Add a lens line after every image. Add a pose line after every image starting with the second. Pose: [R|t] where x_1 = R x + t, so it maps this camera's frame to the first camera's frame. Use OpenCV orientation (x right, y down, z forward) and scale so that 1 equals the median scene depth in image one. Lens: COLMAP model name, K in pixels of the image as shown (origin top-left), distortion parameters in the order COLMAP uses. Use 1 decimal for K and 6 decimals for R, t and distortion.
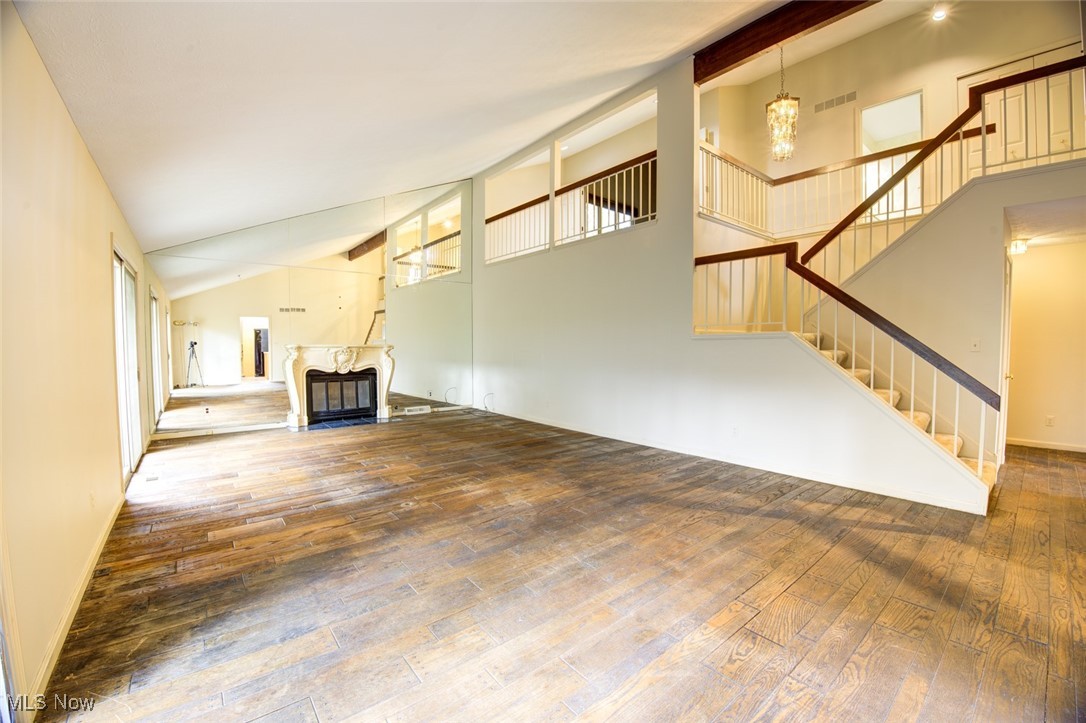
lens RADIAL K [[431.1, 0, 537.8], [0, 431.1, 356.4], [0, 0, 1]] dist [-0.002643, -0.000262]
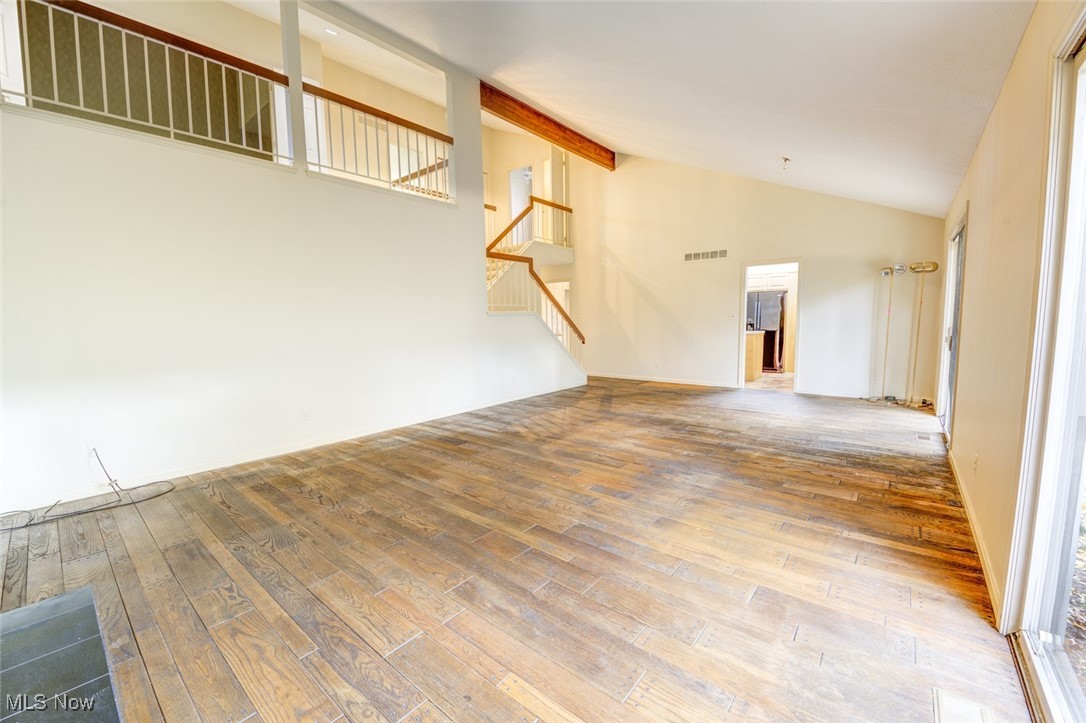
lens RADIAL K [[431.1, 0, 537.3], [0, 431.1, 358.8], [0, 0, 1]] dist [-0.002643, -0.000262]
pose [[-0.184904, -0.074292, 0.979945, -1.442325], [0.057515, 0.994611, 0.086256, -0.025953], [-0.981072, 0.072311, -0.179635, 1.717804]]
